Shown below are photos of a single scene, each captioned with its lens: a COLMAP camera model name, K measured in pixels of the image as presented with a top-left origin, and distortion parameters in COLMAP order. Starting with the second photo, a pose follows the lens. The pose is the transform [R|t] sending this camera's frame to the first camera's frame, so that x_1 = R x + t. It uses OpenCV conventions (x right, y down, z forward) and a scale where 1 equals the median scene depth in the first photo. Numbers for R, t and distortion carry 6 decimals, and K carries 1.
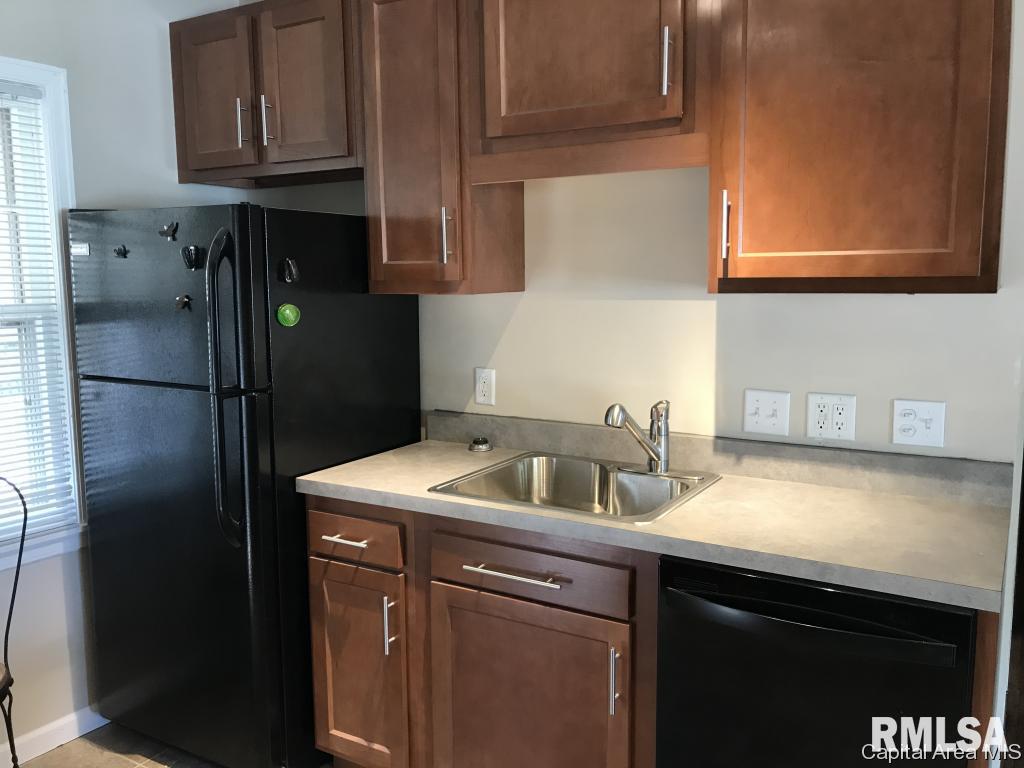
lens RADIAL K [[861.2, 0, 512.0], [0, 861.2, 384.0], [0, 0, 1]] dist [0.008134, -0.000919]
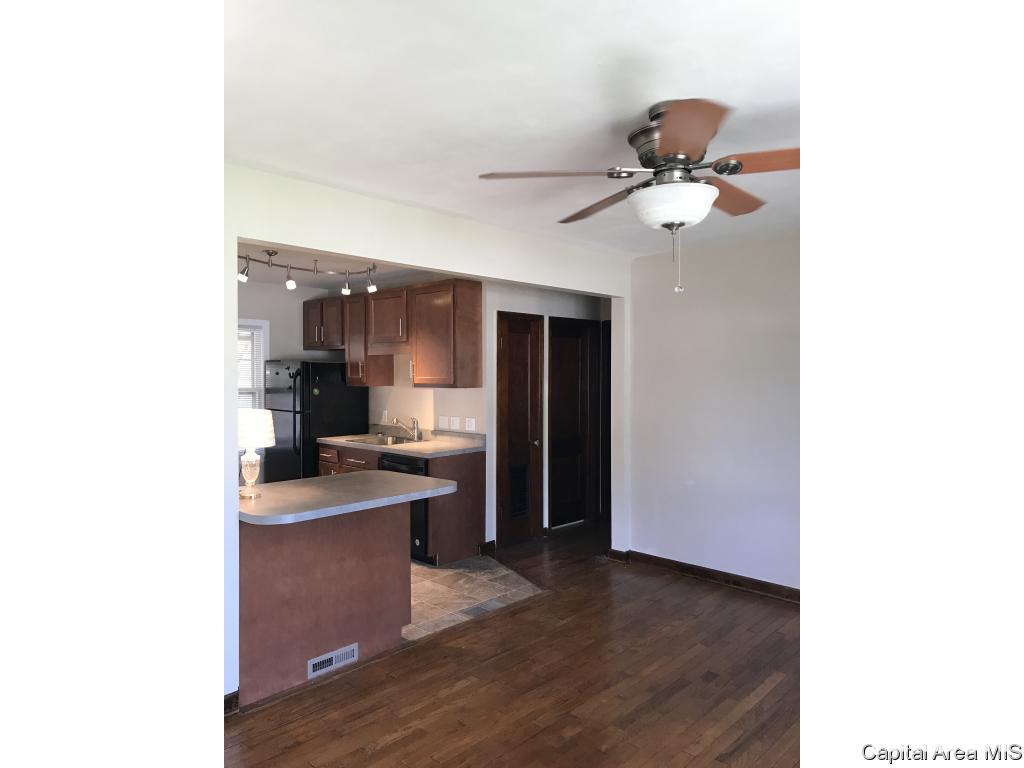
lens RADIAL K [[641.3, 0, 512.0], [0, 641.3, 384.0], [0, 0, 1]] dist [-0.001115, -0.000519]
pose [[0.978043, 0.013691, -0.207954, 0.980394], [-0.036018, 0.993929, -0.103959, 0.122002], [0.205268, 0.109167, 0.972598, -1.281322]]
